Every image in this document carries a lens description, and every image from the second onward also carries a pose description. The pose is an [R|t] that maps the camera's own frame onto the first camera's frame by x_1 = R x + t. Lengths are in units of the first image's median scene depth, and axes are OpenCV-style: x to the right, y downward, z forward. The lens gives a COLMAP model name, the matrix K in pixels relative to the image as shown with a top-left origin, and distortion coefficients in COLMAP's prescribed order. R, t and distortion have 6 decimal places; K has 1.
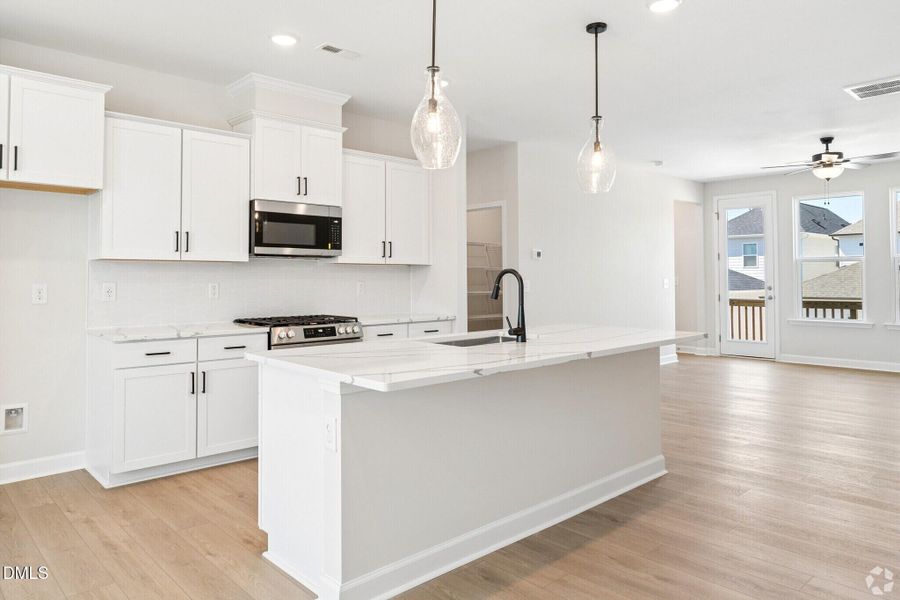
lens RADIAL K [[617.2, 0, 451.4], [0, 617.2, 269.9], [0, 0, 1]] dist [-0.003471, 0.000287]
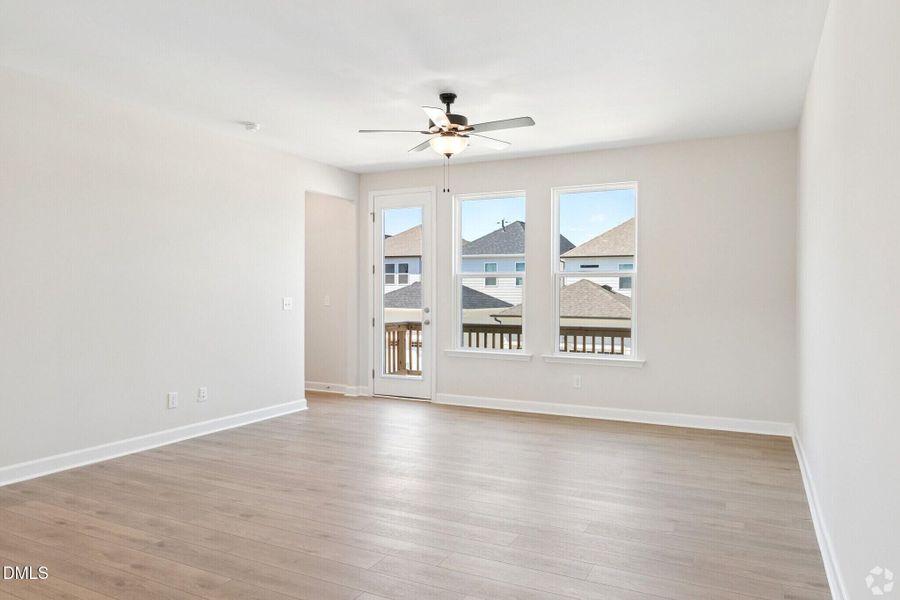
lens RADIAL K [[607.1, 0, 450.0], [0, 607.1, 300.0], [0, 0, 1]] dist [-0.025960, 0.000754]
pose [[0.938310, 0.007867, 0.345707, 0.259293], [-0.015611, 0.999686, 0.019623, 0.000689], [-0.345444, -0.023809, 0.938137, 0.246468]]
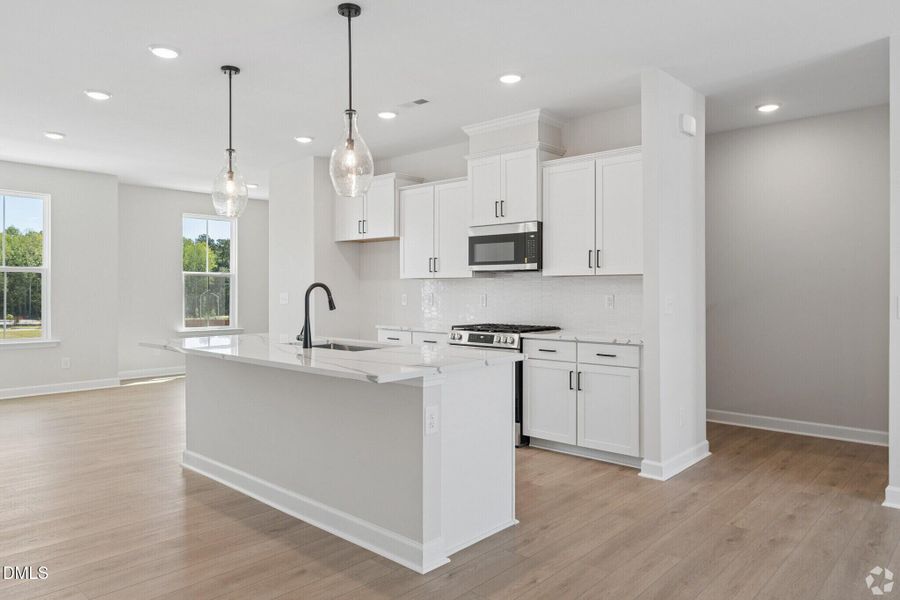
lens RADIAL K [[607.1, 0, 450.0], [0, 607.1, 300.0], [0, 0, 1]] dist [-0.025960, 0.000754]
pose [[0.076102, 0.017297, -0.996950, 0.946739], [0.011435, 0.999769, 0.018219, 0.009999], [0.997035, -0.012786, 0.075886, 0.909638]]
